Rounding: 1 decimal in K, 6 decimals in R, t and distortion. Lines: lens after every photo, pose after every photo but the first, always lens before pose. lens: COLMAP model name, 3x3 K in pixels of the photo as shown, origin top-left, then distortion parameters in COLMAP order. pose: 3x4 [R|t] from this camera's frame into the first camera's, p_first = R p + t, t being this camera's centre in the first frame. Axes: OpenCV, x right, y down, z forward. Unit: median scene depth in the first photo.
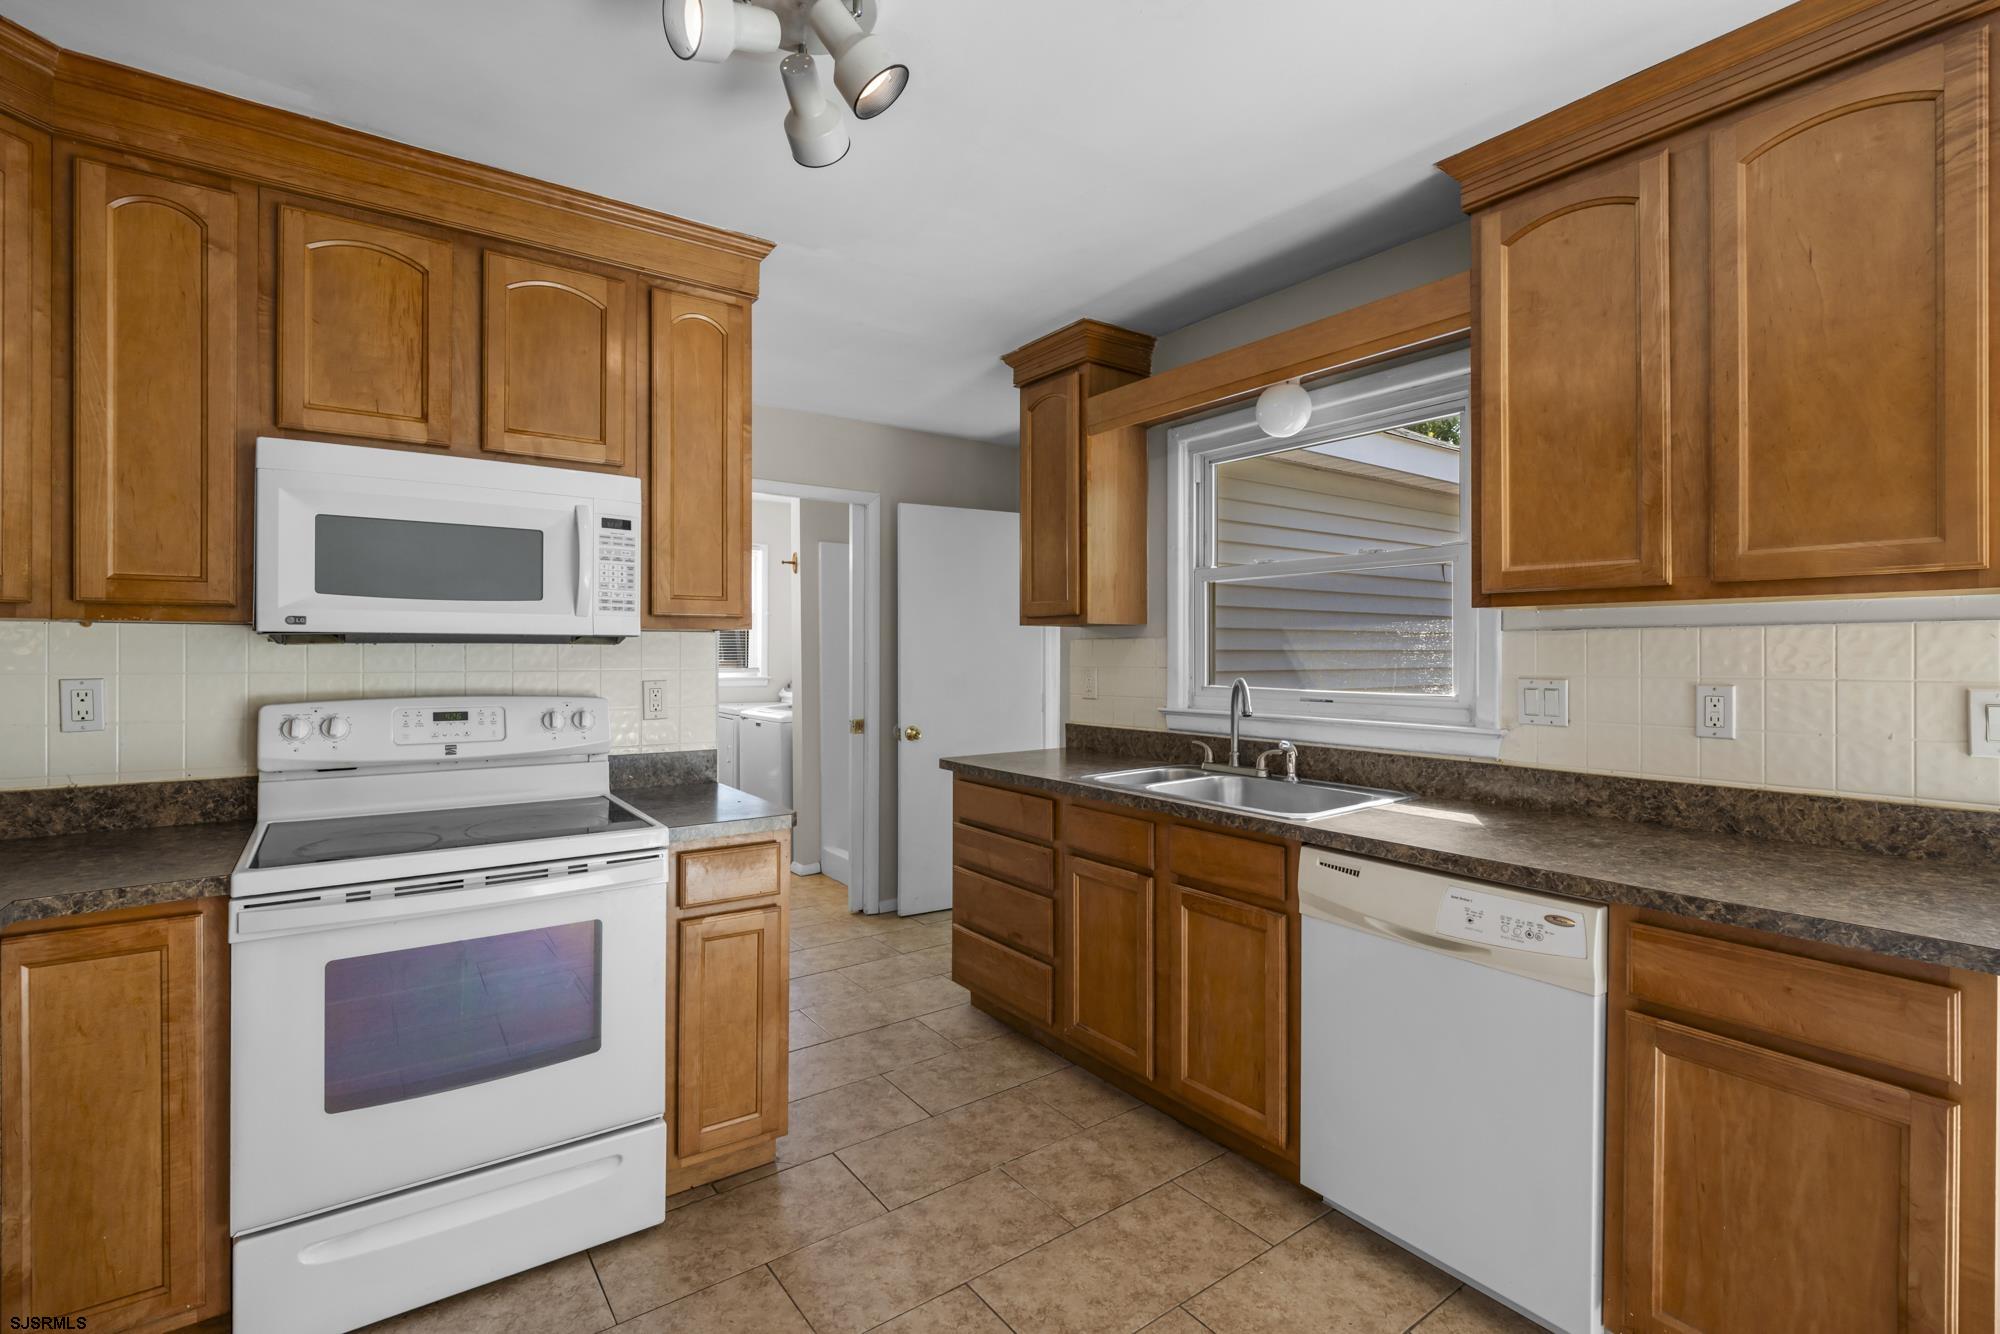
lens RADIAL K [[899.6, 0, 986.0], [0, 899.6, 650.6], [0, 0, 1]] dist [0.002285, -0.005966]
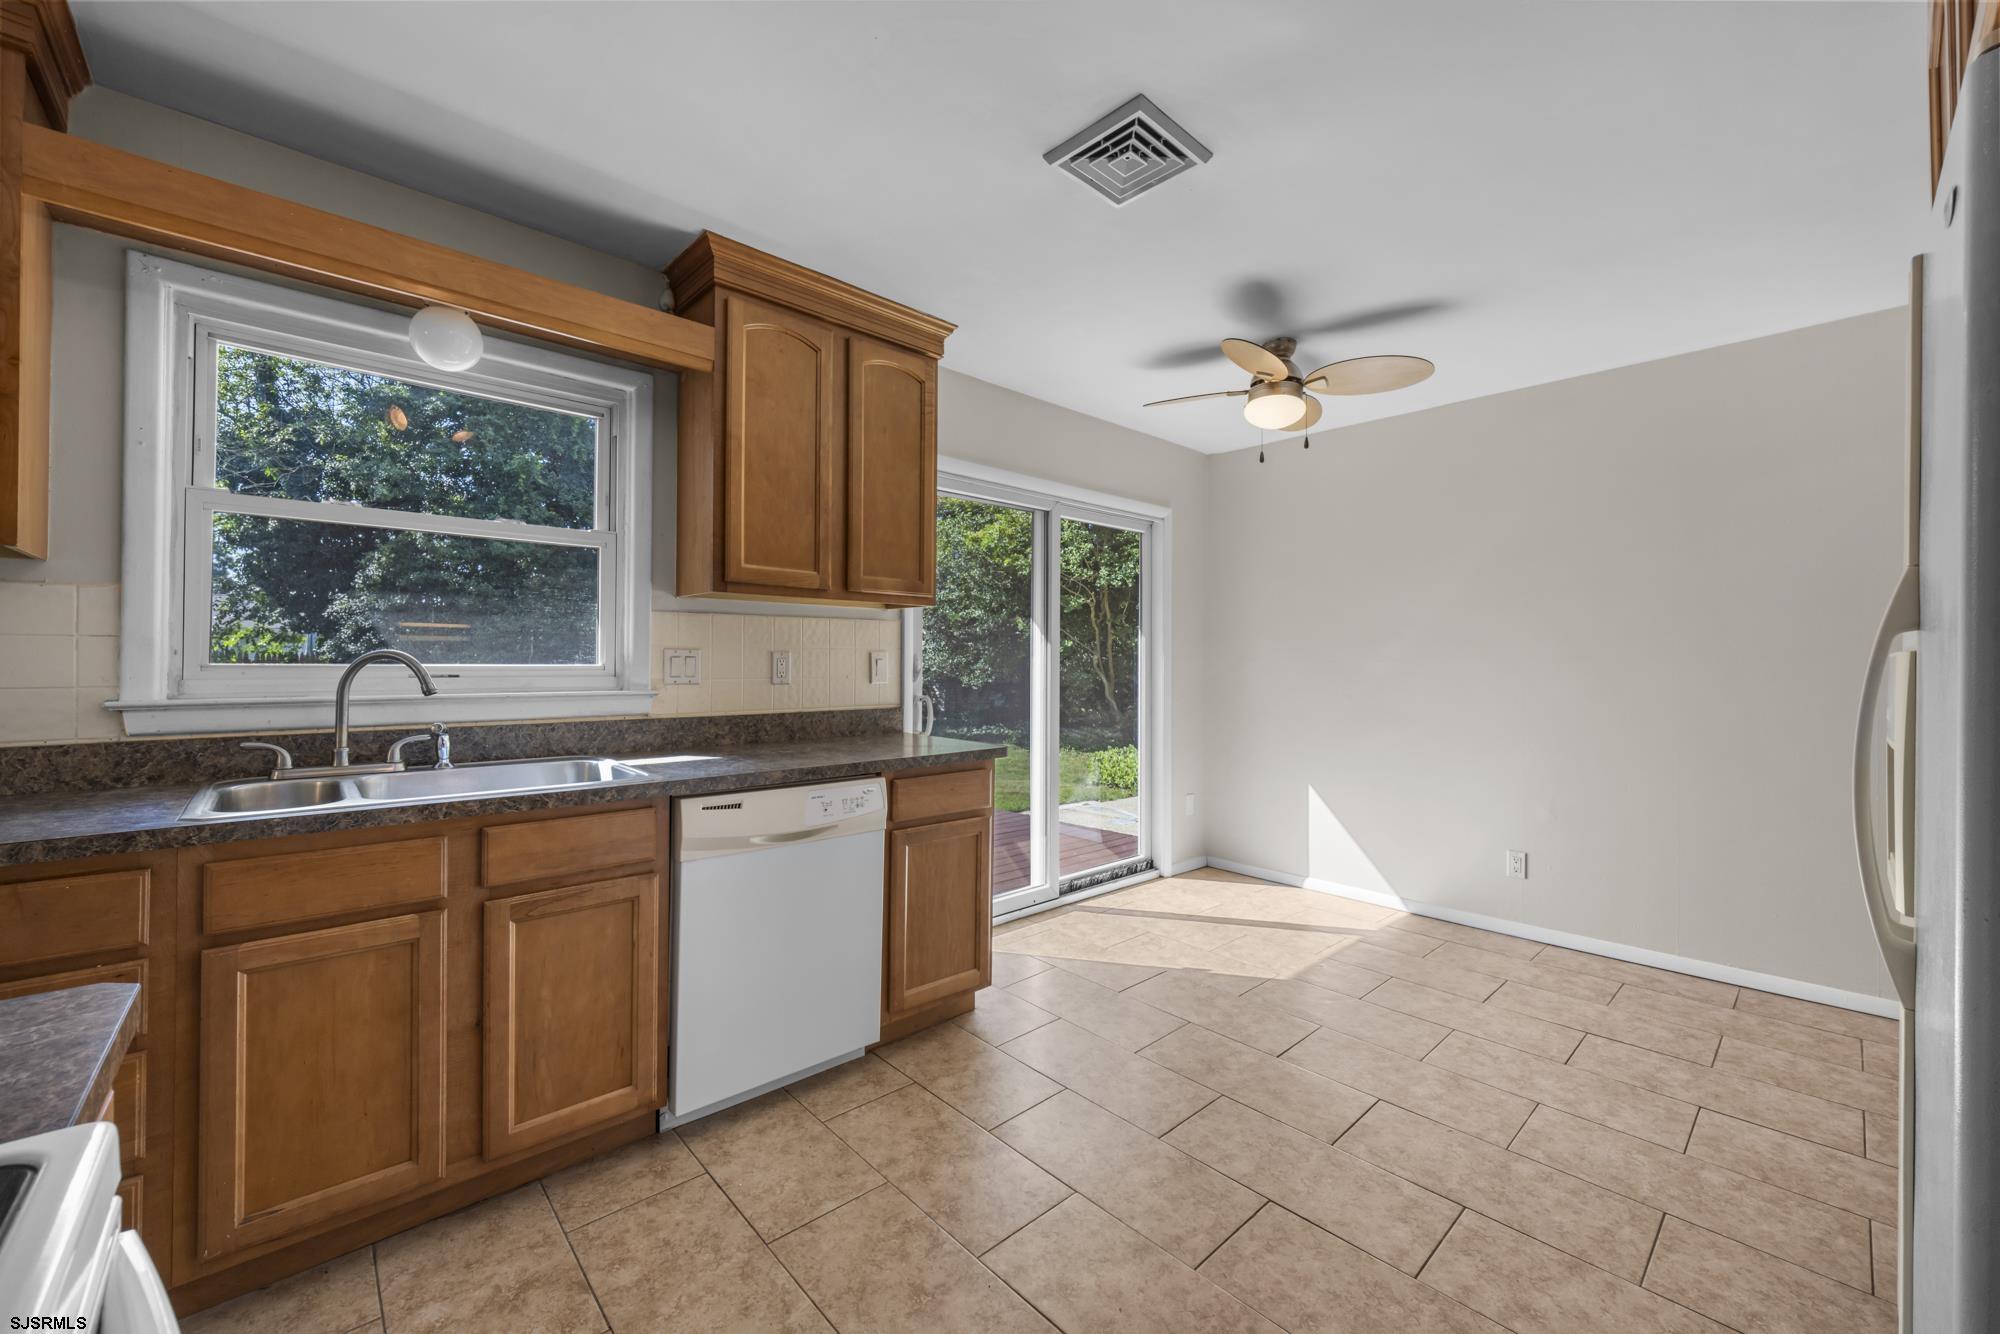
lens RADIAL K [[787.5, 0, 991.5], [0, 787.5, 650.1], [0, 0, 1]] dist [0.001836, -0.003244]
pose [[-0.117674, 0.013377, 0.992962, -0.617248], [-0.006132, 0.999880, -0.014197, 0.049644], [-0.993033, -0.007759, -0.117578, 0.731721]]
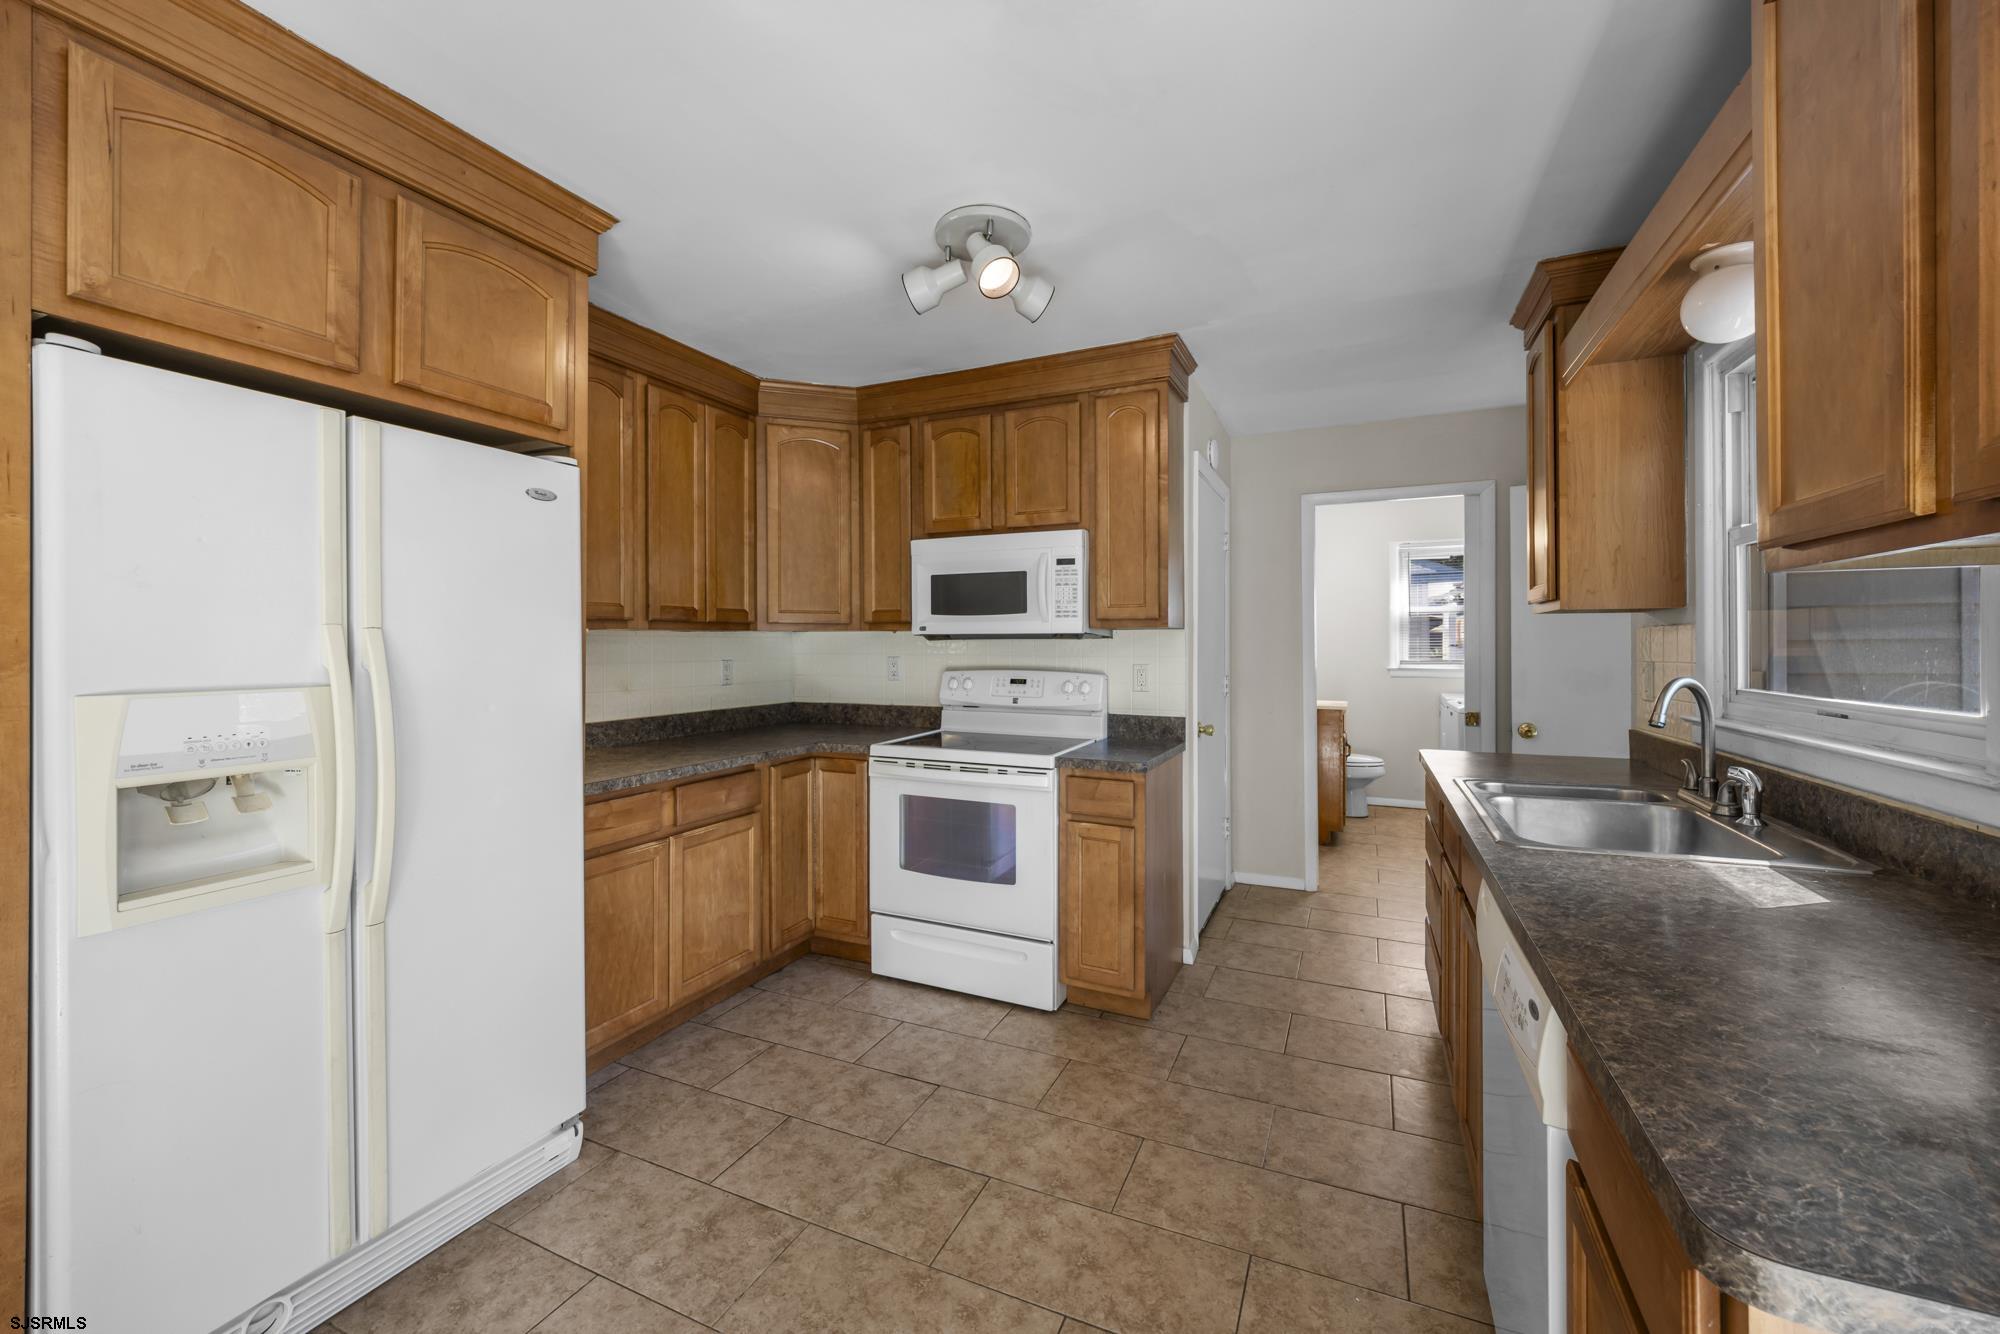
lens RADIAL K [[787.6, 0, 995.7], [0, 787.6, 642.5], [0, 0, 1]] dist [0.001257, -0.003251]
pose [[0.496393, -0.003879, -0.868089, 0.750968], [0.002156, 0.999992, -0.003236, 0.003354], [0.868095, -0.000265, 0.496398, 0.233724]]
